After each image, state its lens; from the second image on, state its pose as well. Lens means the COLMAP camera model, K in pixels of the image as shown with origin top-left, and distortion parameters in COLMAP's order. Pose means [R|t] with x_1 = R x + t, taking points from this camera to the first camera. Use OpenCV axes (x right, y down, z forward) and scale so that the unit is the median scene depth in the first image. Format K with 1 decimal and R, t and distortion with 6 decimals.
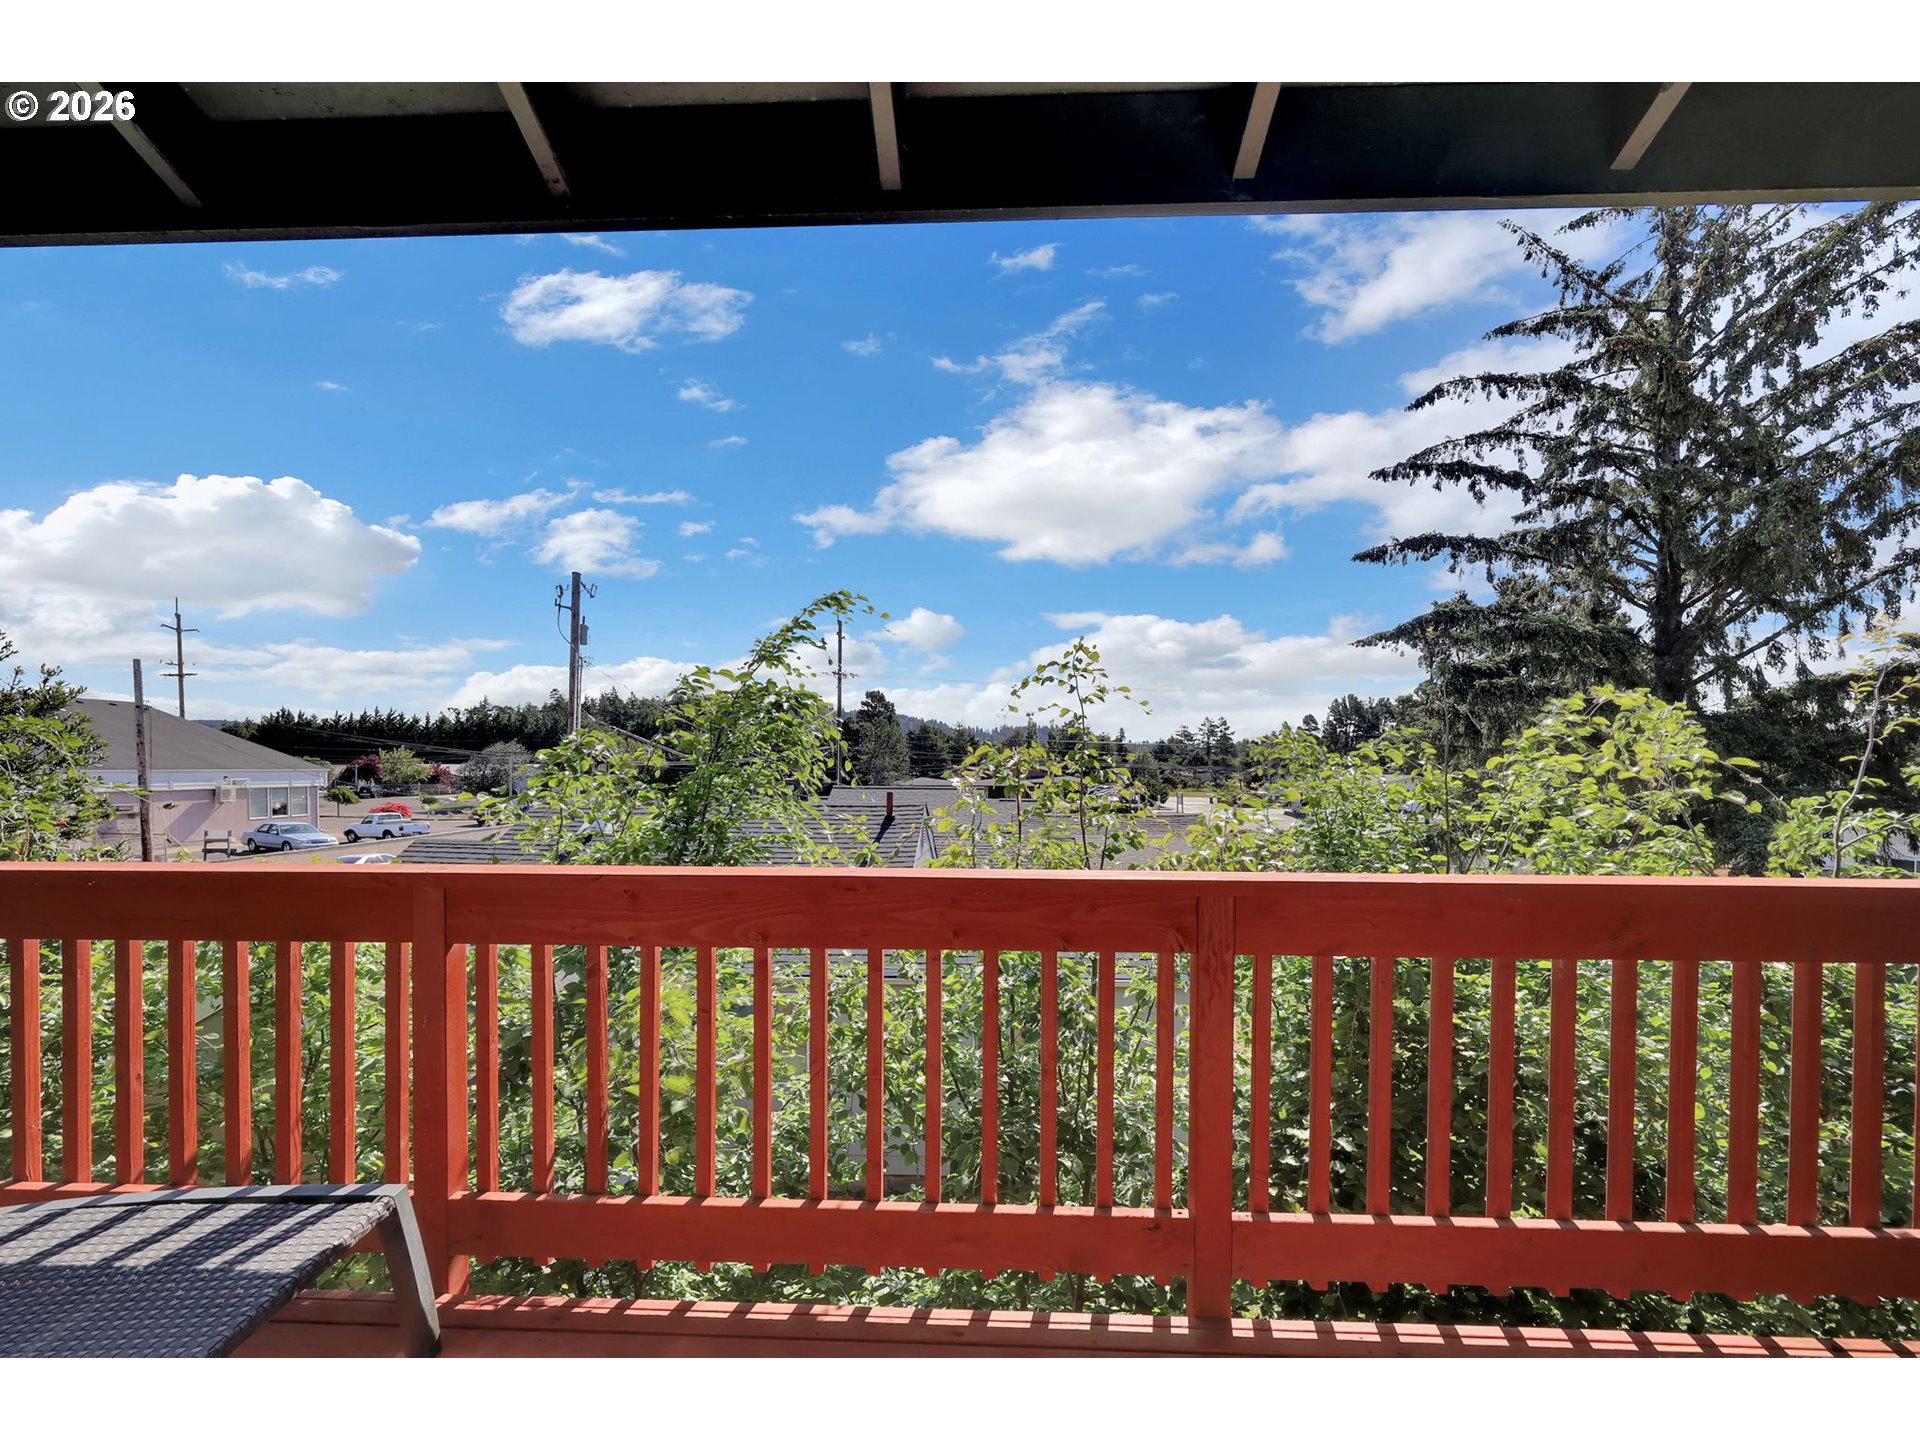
lens RADIAL K [[775.2, 0, 1001.8], [0, 775.2, 754.6], [0, 0, 1]] dist [0.001749, -0.000035]
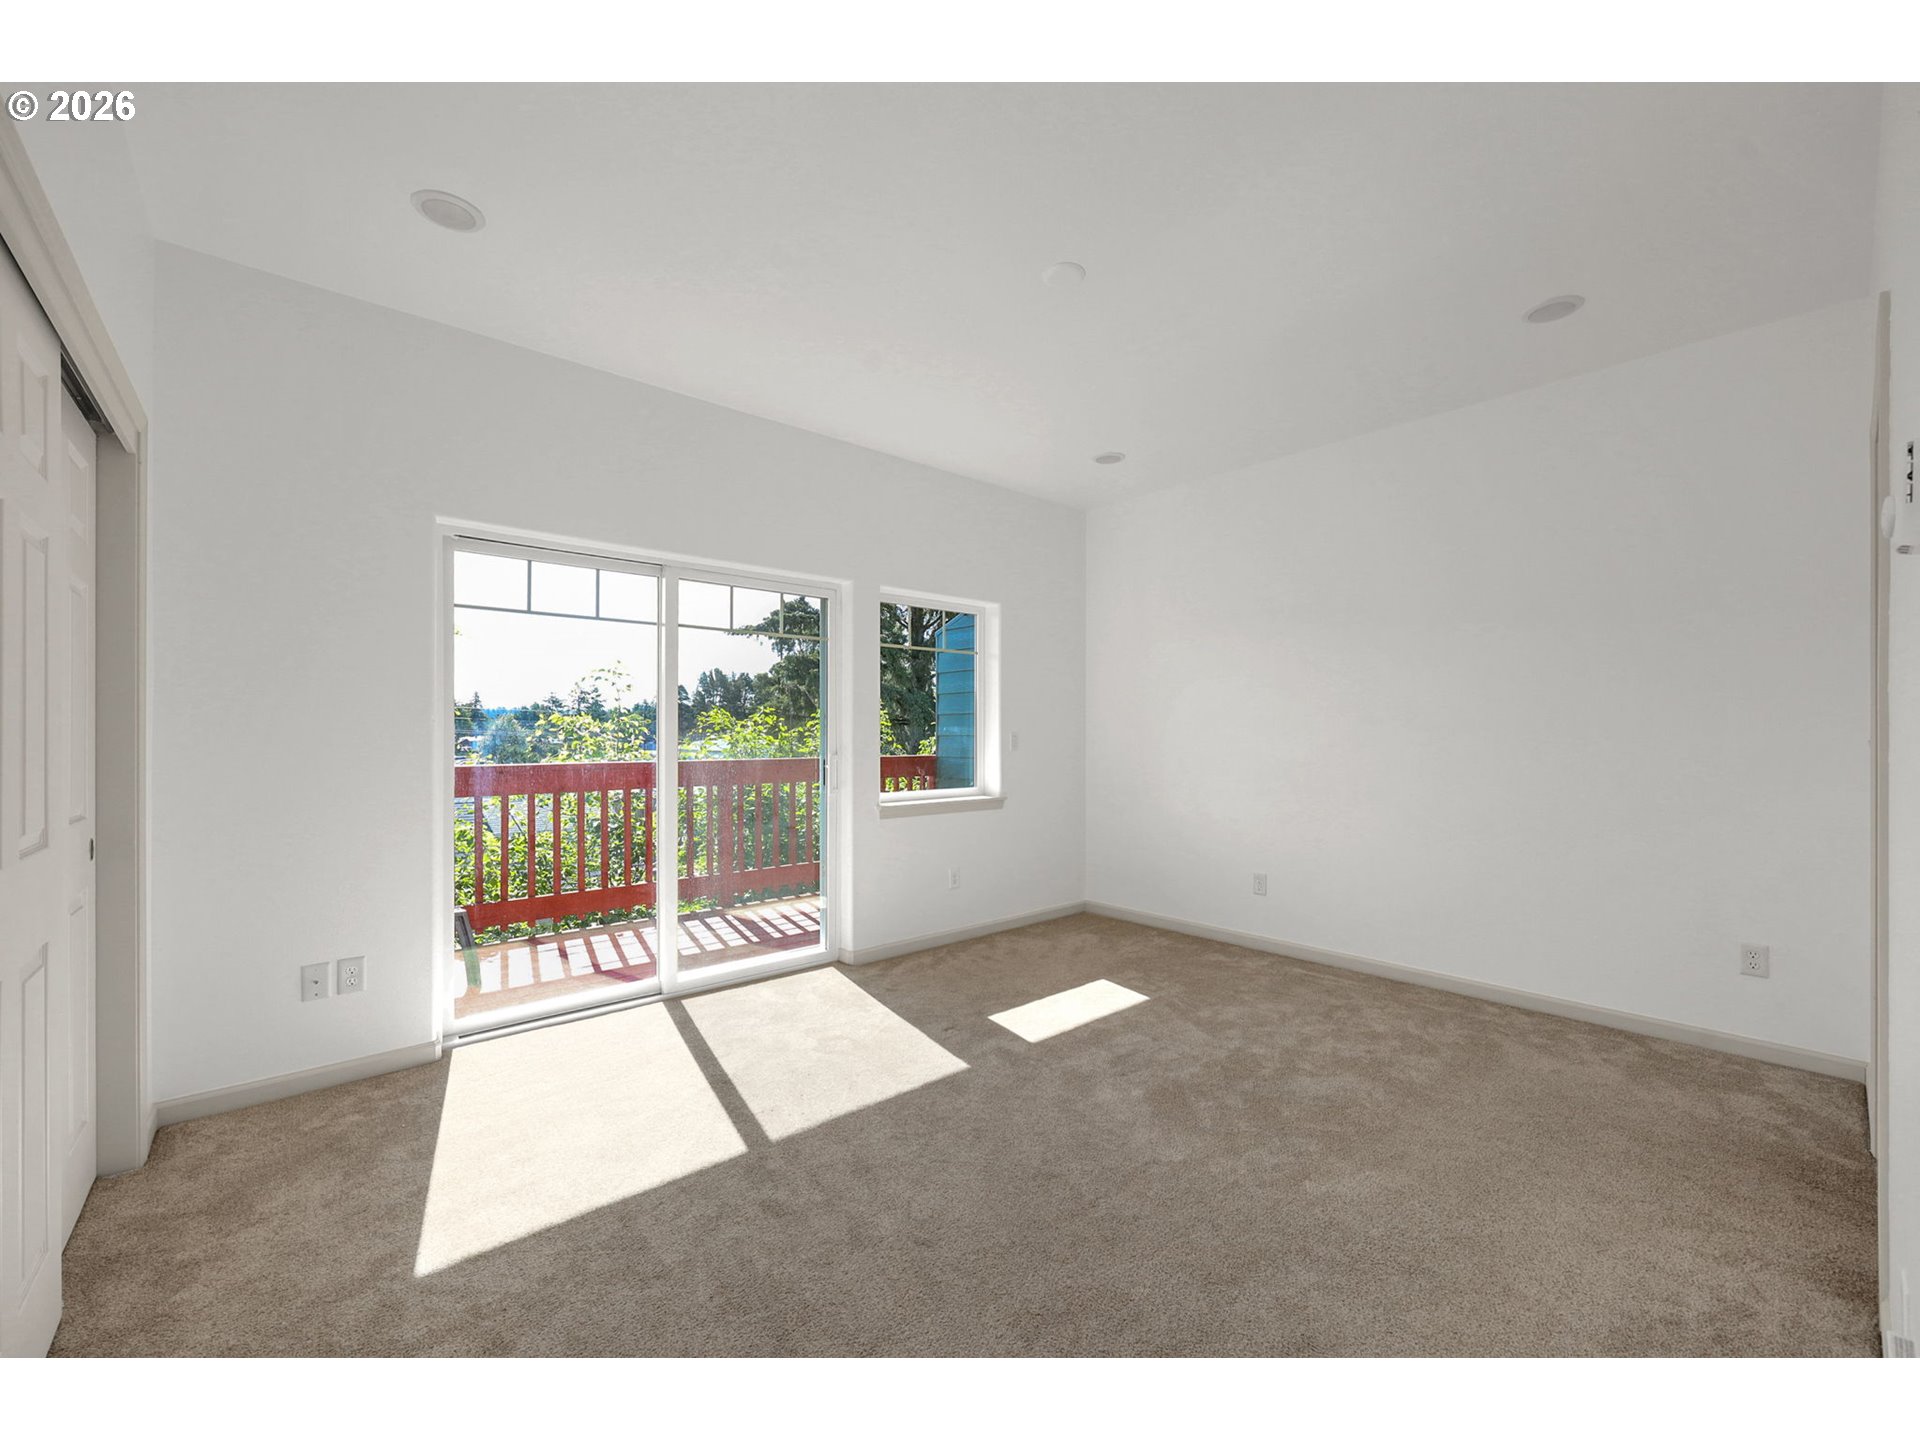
lens RADIAL K [[775.2, 0, 964.6], [0, 775.2, 722.5], [0, 0, 1]] dist [0.001749, -0.000035]
pose [[0.737695, -0.004813, 0.675117, -0.057733], [0.002302, 0.999987, 0.004613, -0.002746], [-0.675130, -0.001849, 0.737697, -0.097962]]
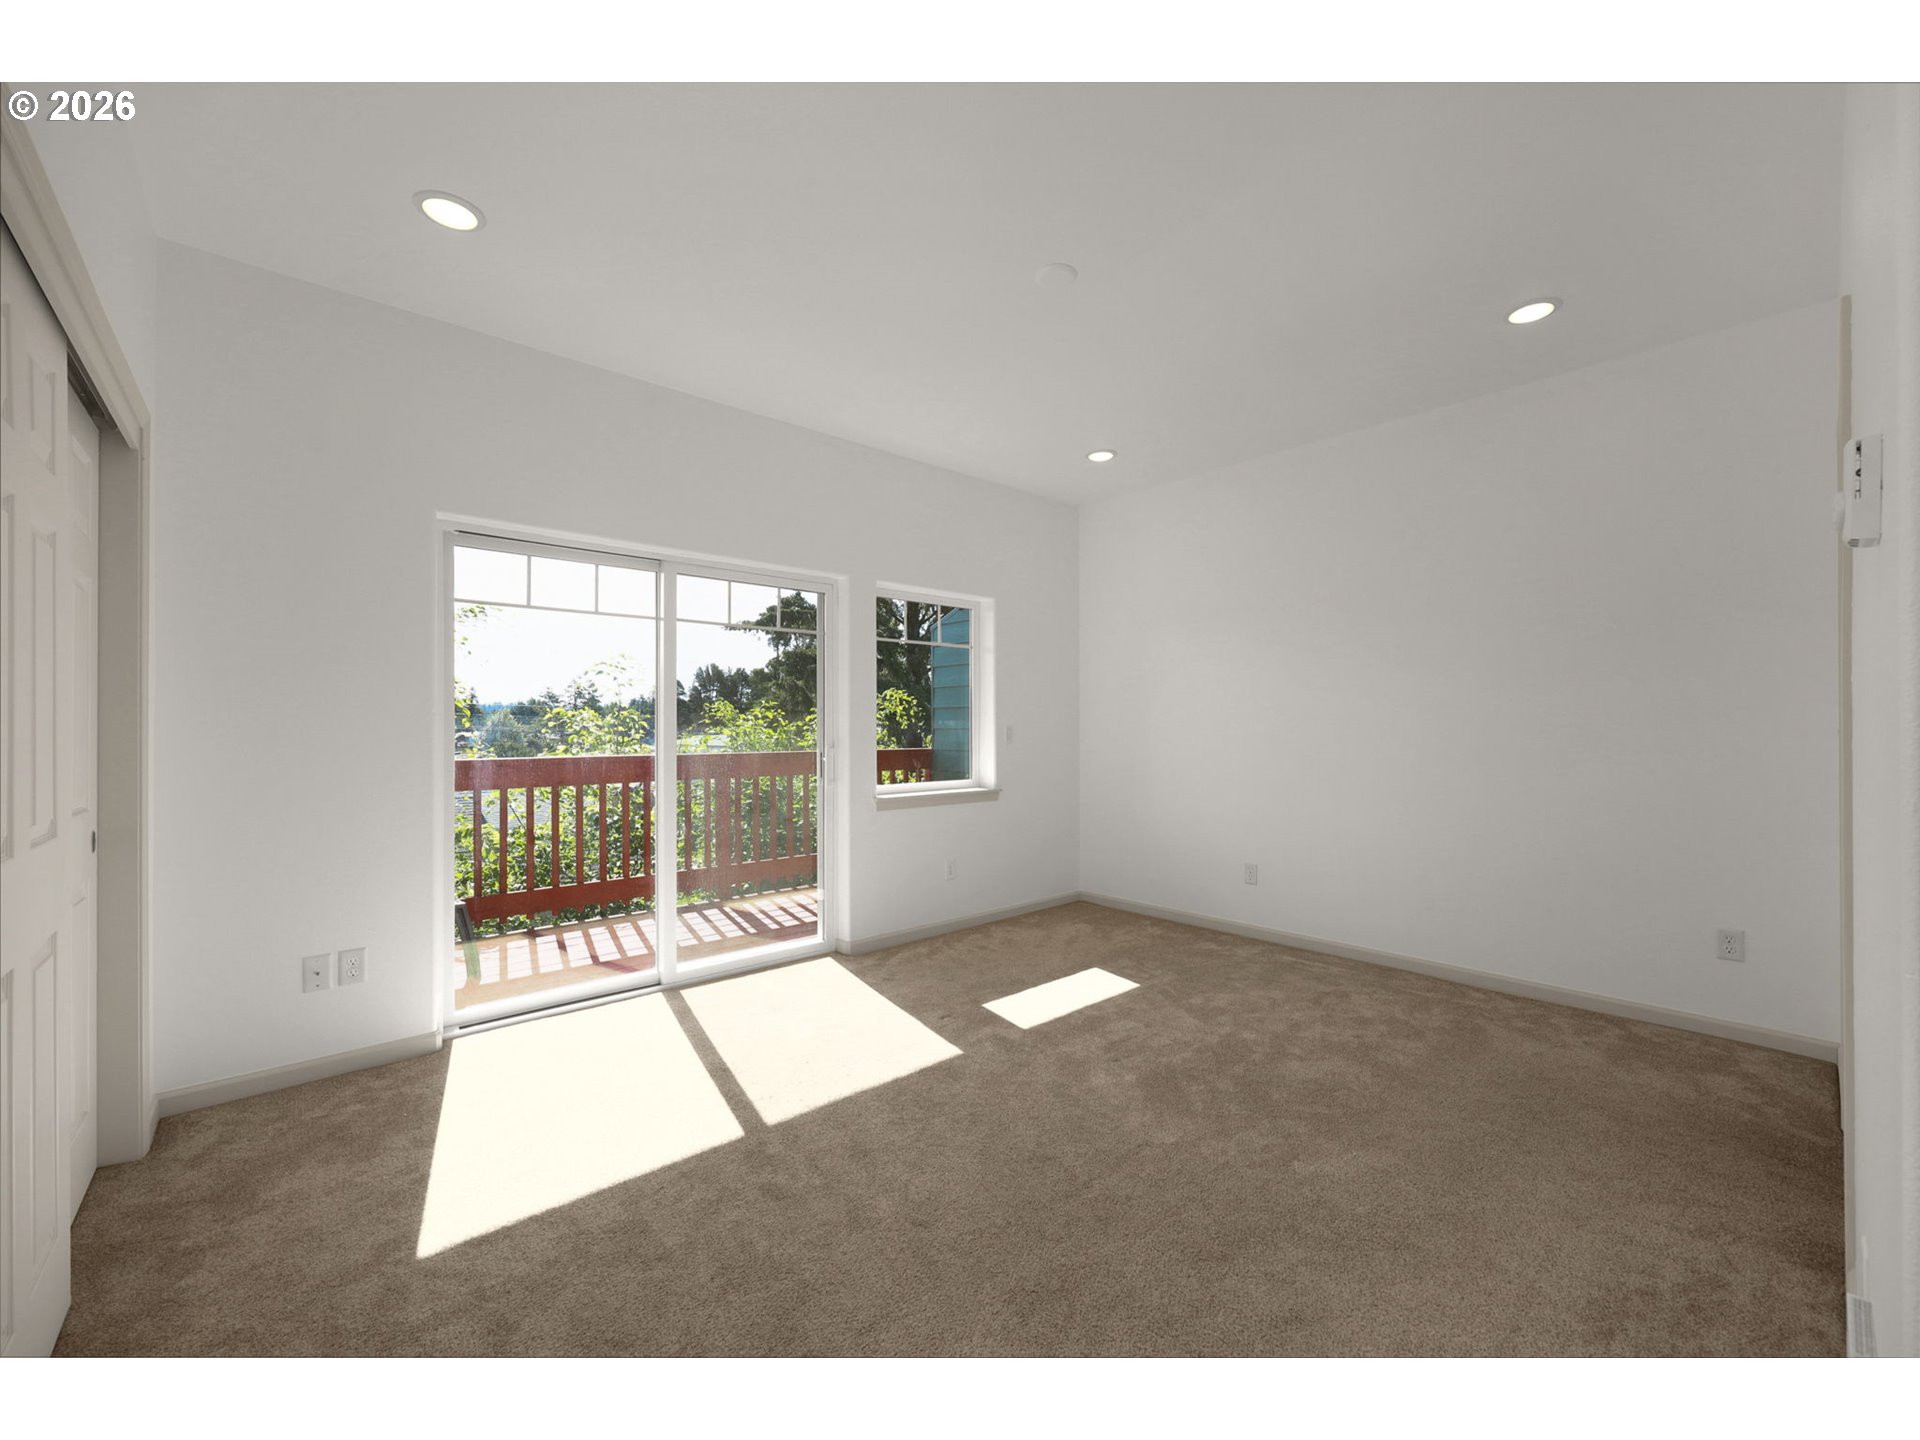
lens RADIAL K [[775.2, 0, 964.7], [0, 775.2, 717.3], [0, 0, 1]] dist [0.001749, -0.000035]
pose [[0.733334, -0.004264, 0.679855, -0.063500], [0.003637, 0.999991, 0.002349, 0.000002], [-0.679859, 0.000750, 0.733343, -0.103806]]
